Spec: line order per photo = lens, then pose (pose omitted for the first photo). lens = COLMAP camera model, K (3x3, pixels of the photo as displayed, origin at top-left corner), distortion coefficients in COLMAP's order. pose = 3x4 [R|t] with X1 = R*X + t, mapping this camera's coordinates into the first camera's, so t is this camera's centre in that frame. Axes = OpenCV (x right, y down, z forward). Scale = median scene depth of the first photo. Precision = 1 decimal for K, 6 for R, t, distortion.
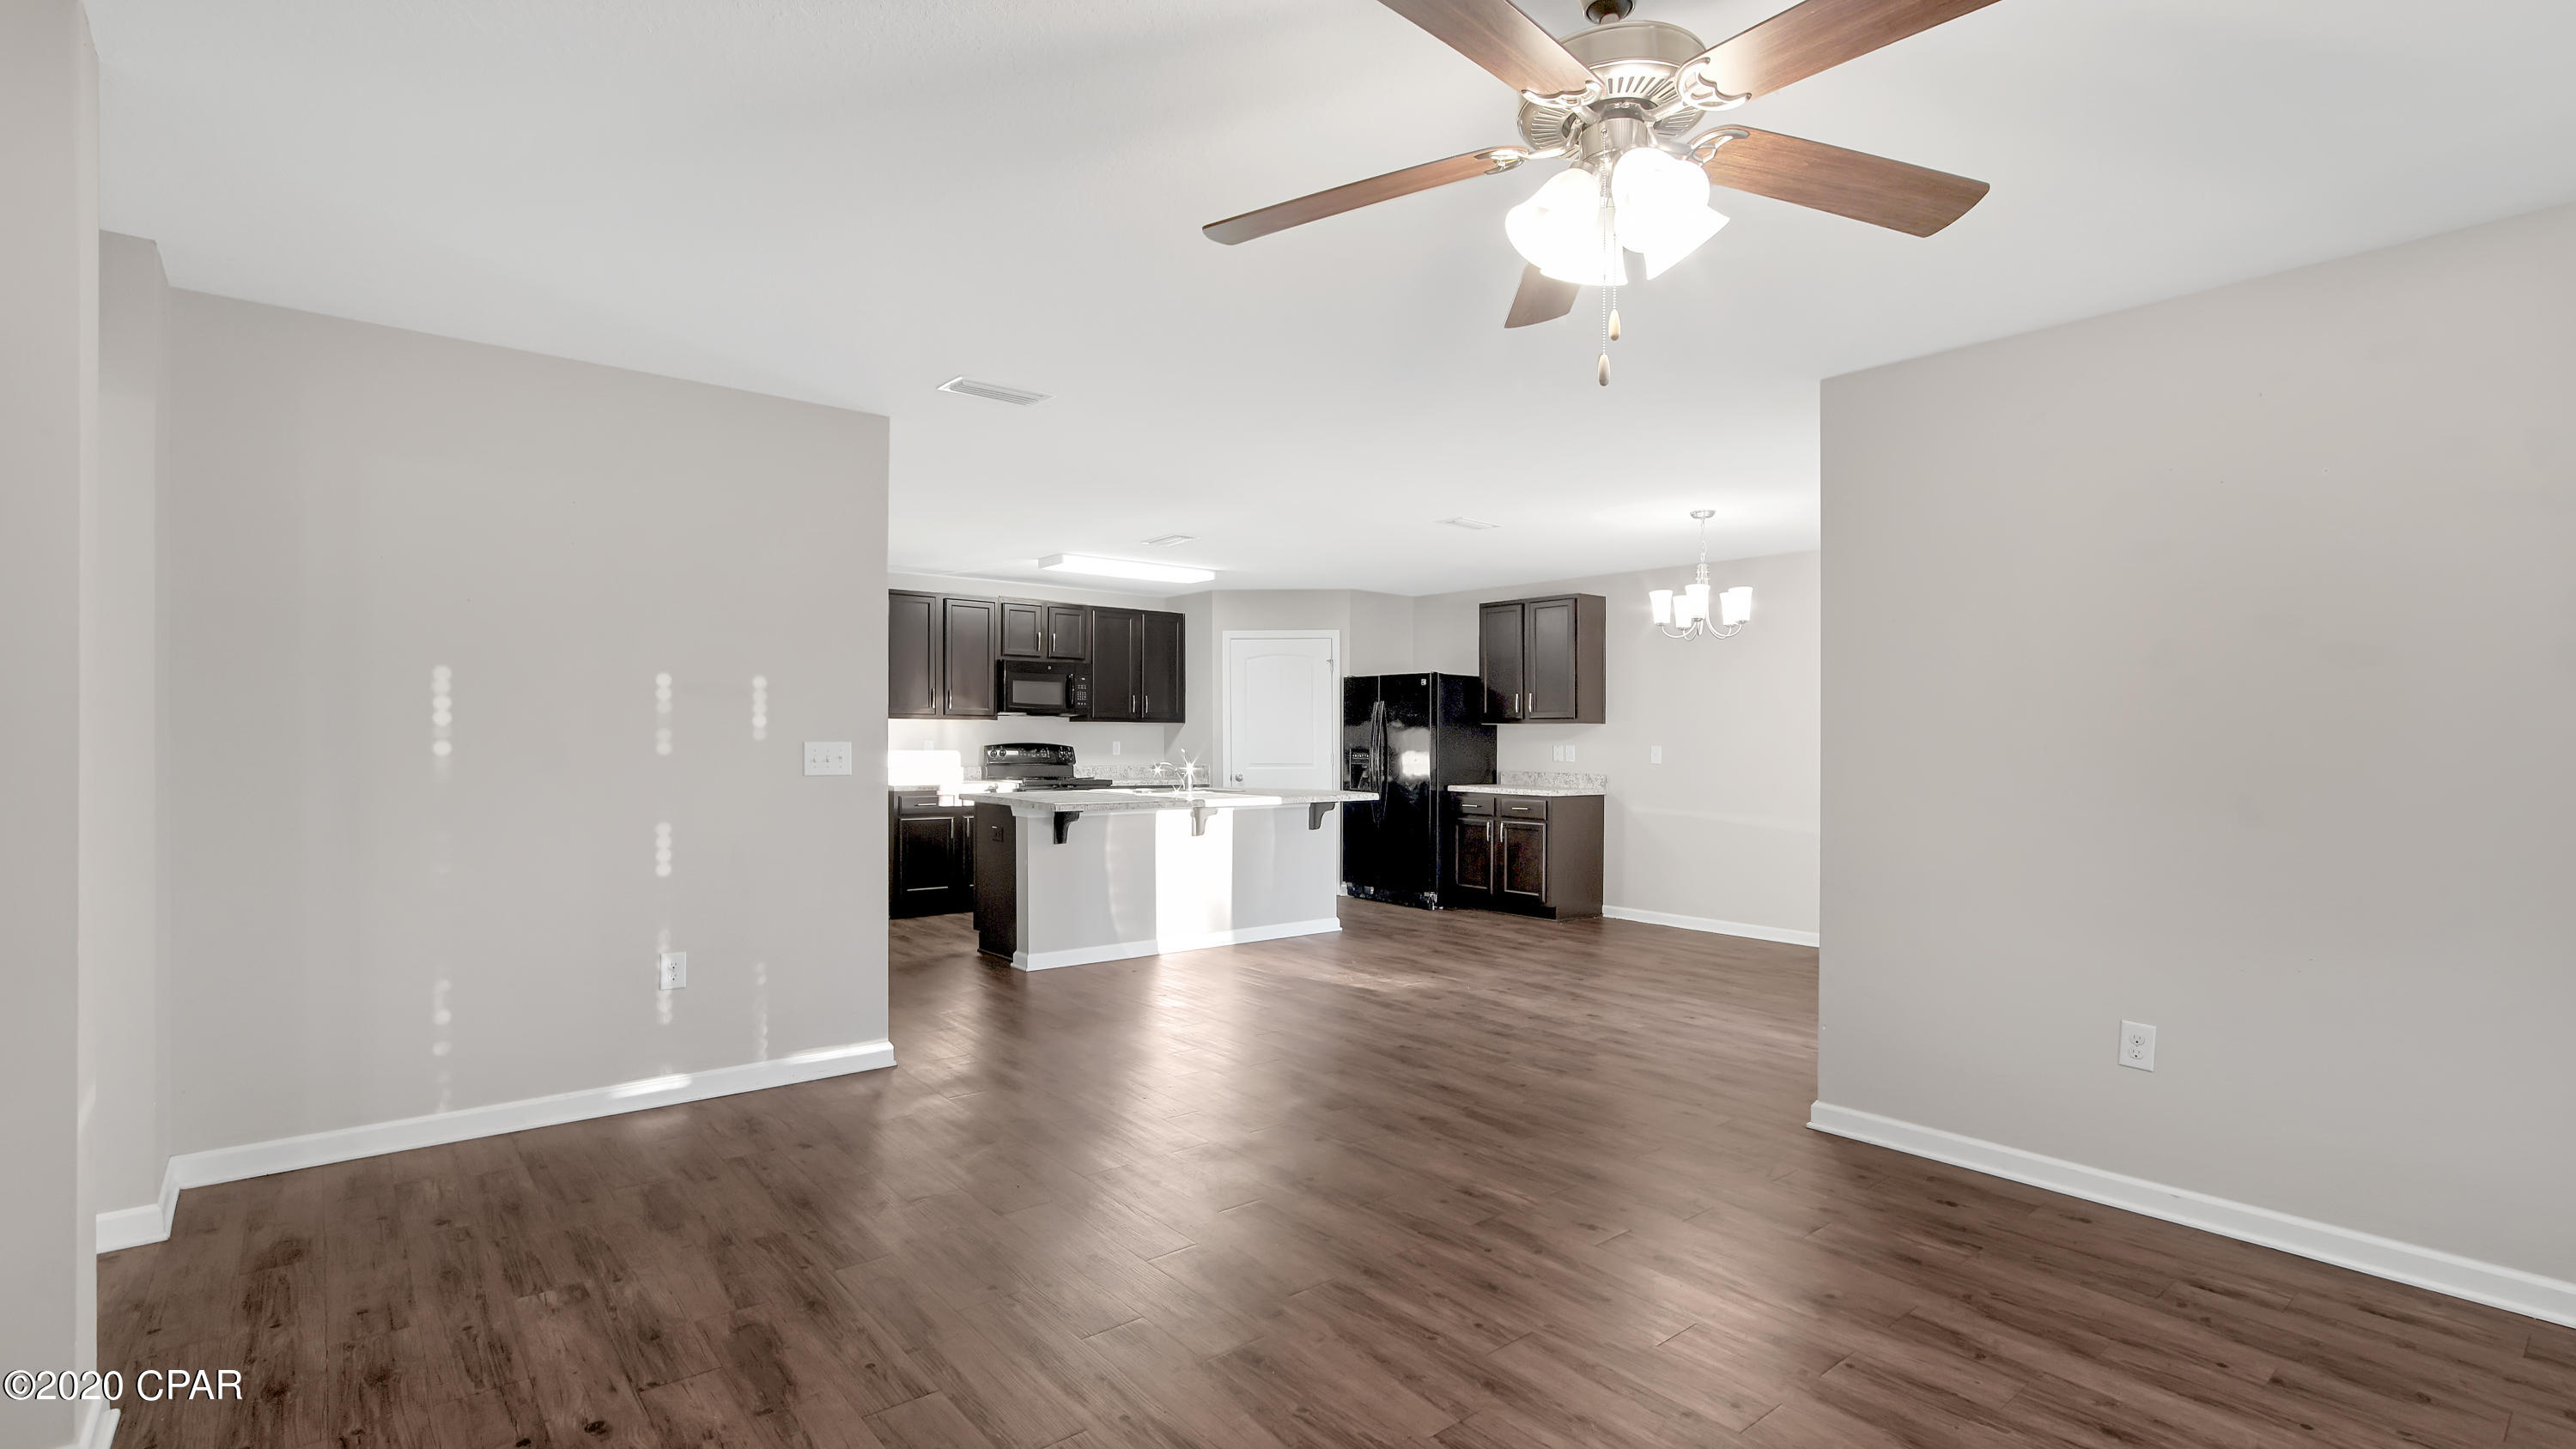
lens RADIAL K [[1156.6, 0, 1297.1], [0, 1156.6, 804.0], [0, 0, 1]] dist [-0.004520, -0.000332]
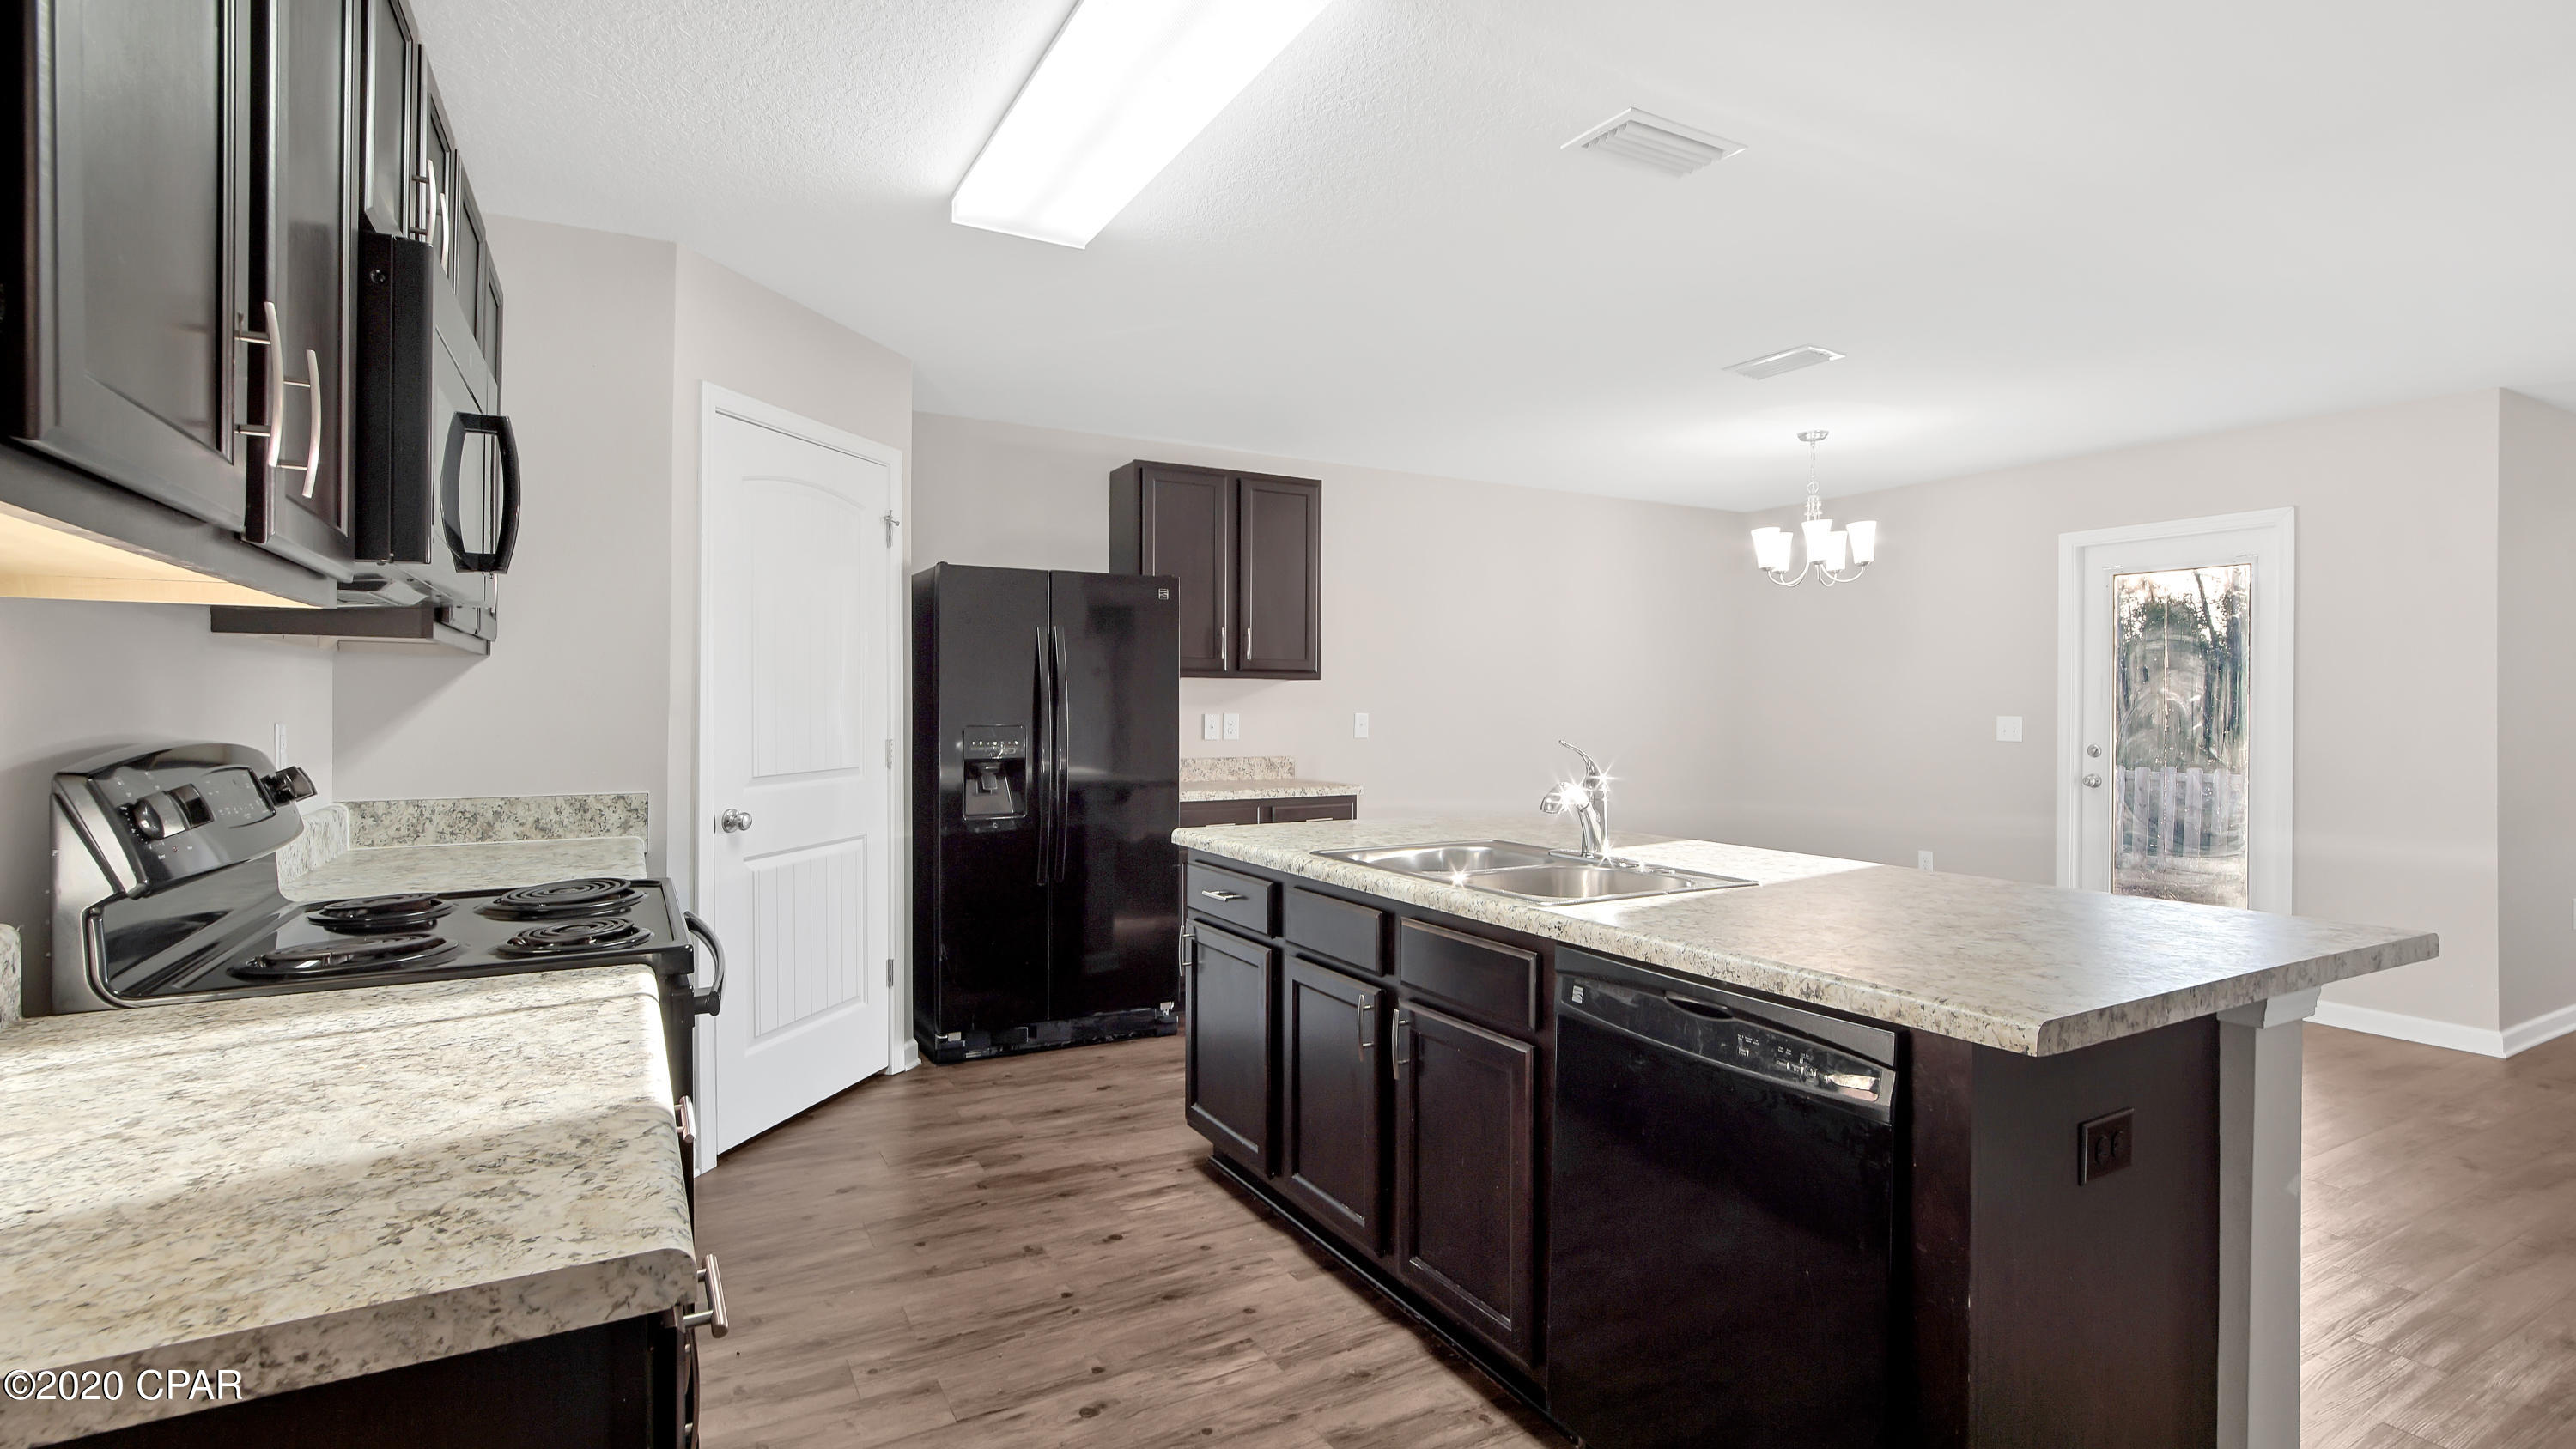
lens RADIAL K [[1194.2, 0, 1286.8], [0, 1194.2, 704.2], [0, 0, 1]] dist [-0.003138, 0.000193]
pose [[0.189289, -0.003506, 0.981915, -0.394429], [0.056665, 0.998366, -0.007359, -0.048705], [-0.980285, 0.057033, 0.189178, 0.831956]]
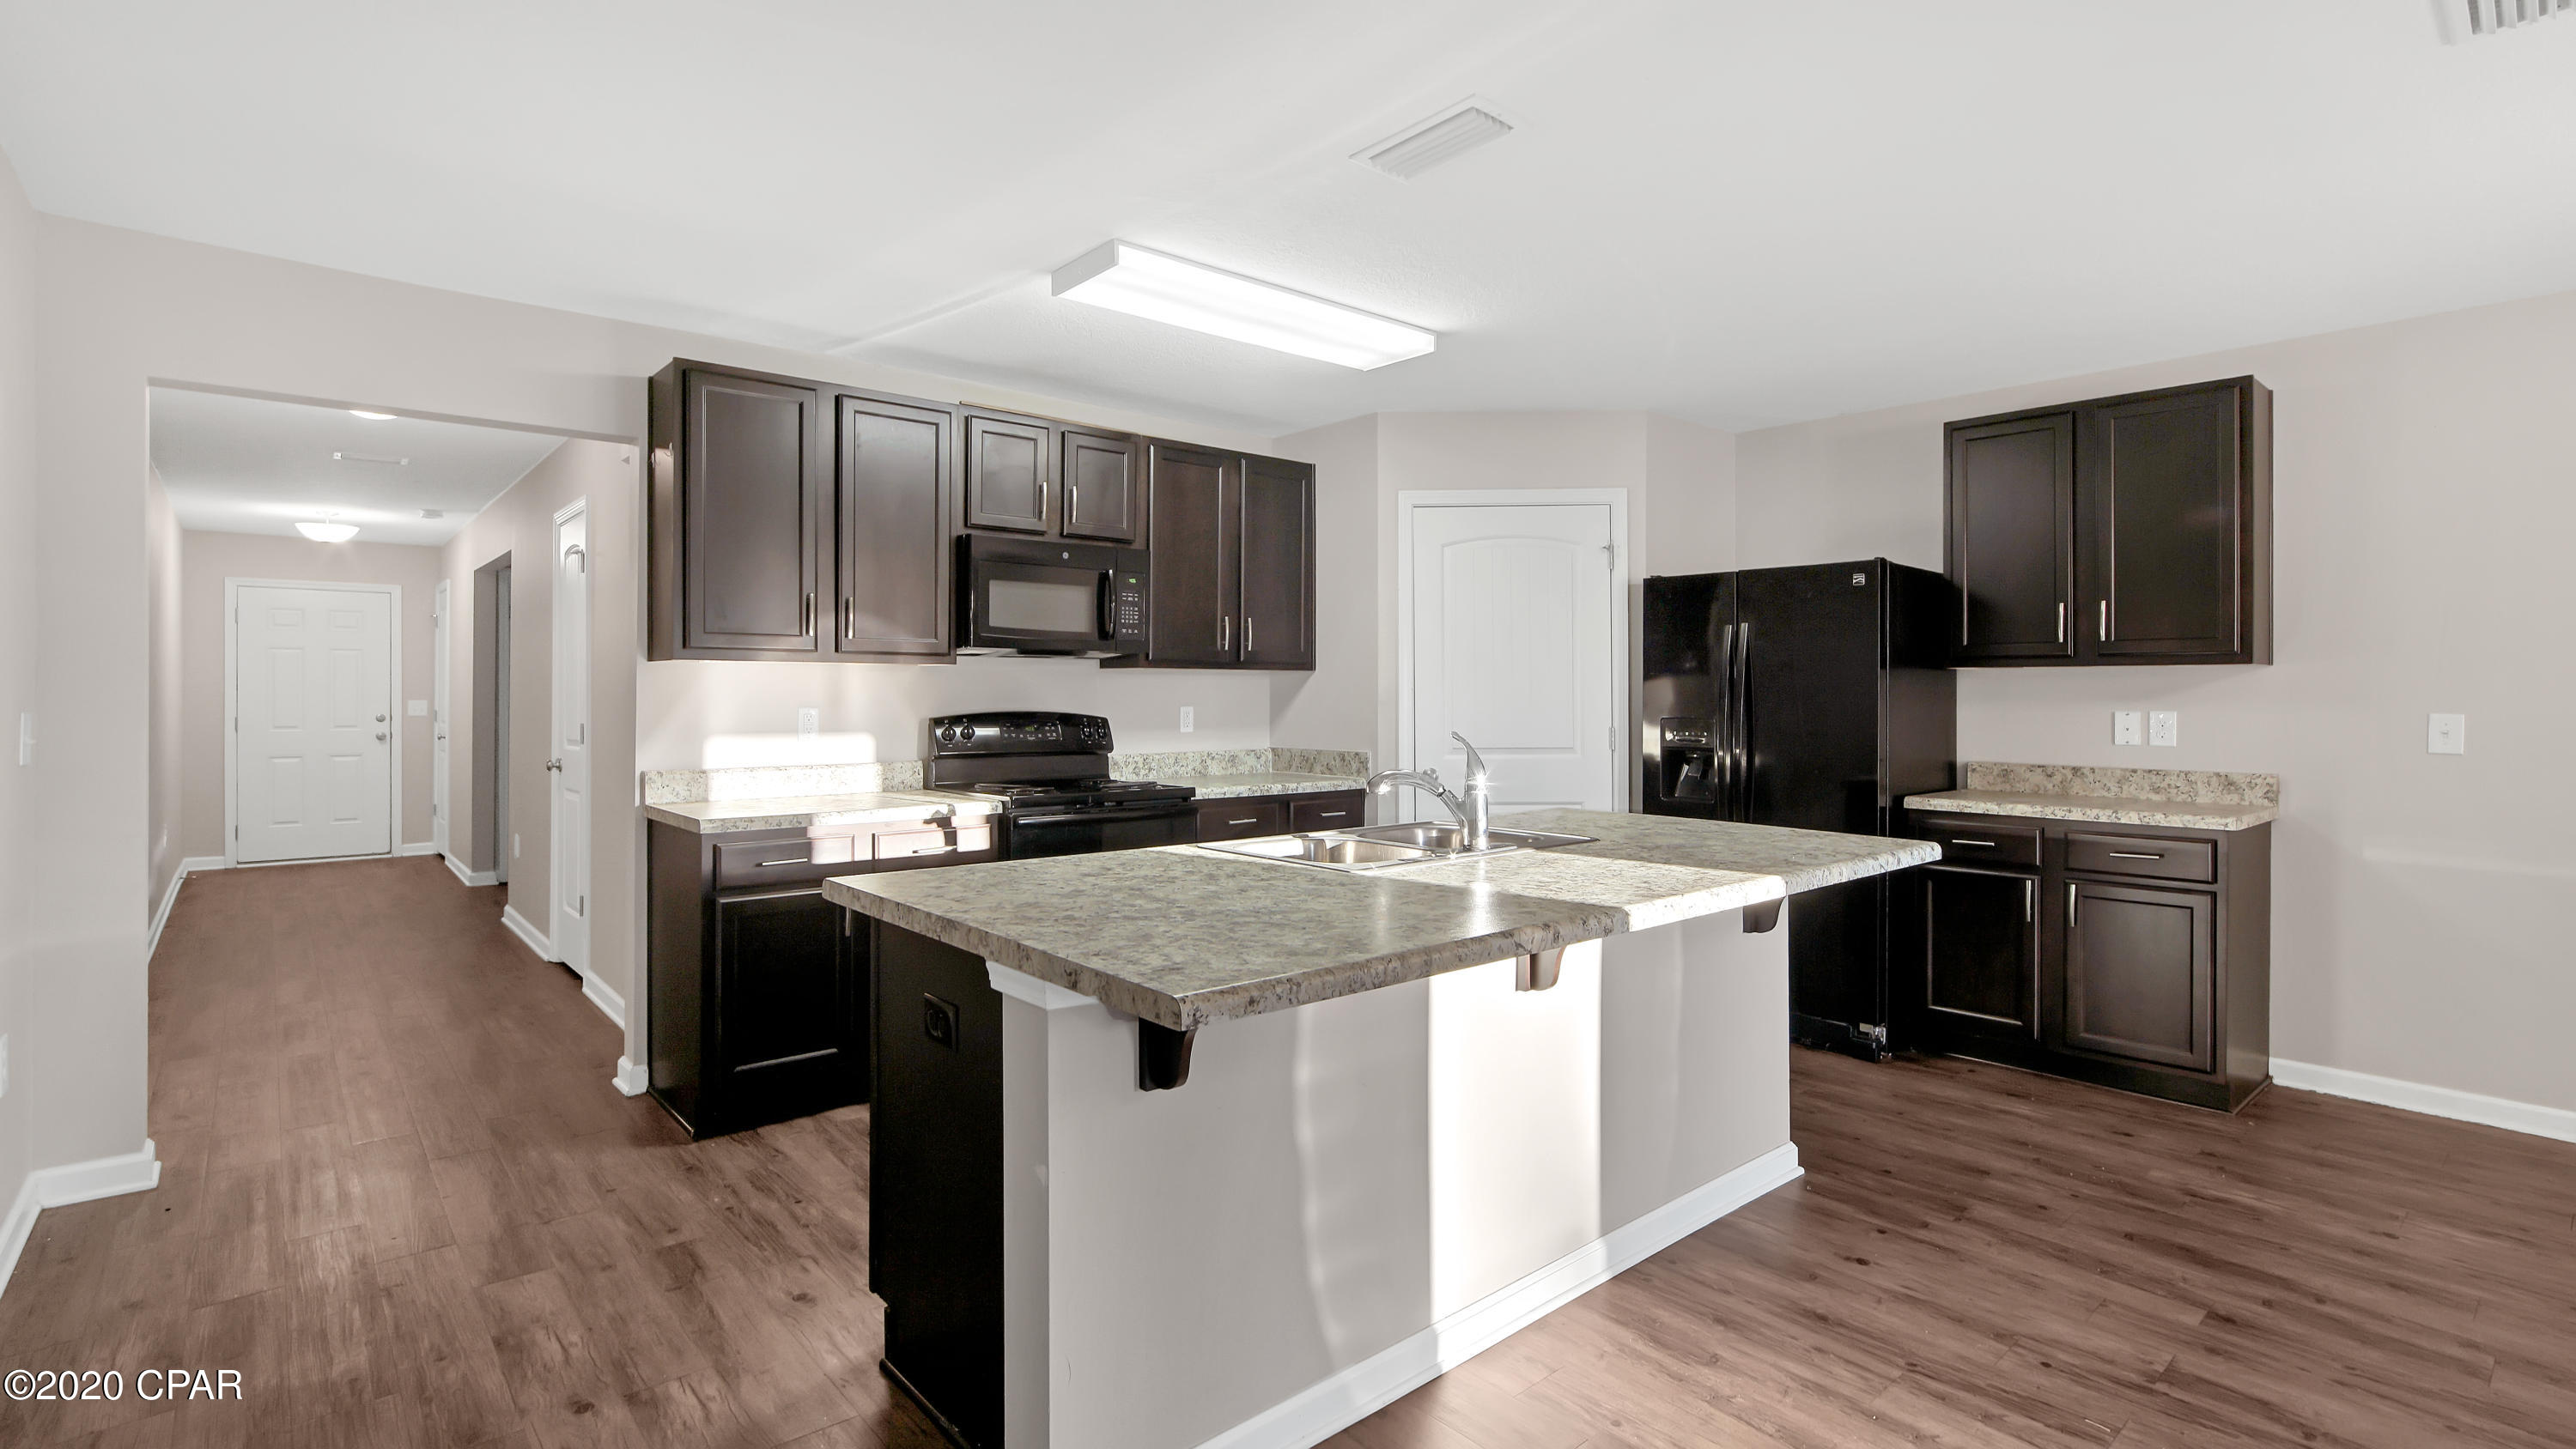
lens RADIAL K [[1194.2, 0, 1286.8], [0, 1194.2, 704.2], [0, 0, 1]] dist [-0.003138, 0.000193]
pose [[0.999965, -0.005509, 0.006249, -0.124786], [0.005786, 0.998963, -0.045163, -0.033176], [-0.005994, 0.045197, 0.998960, 0.503415]]
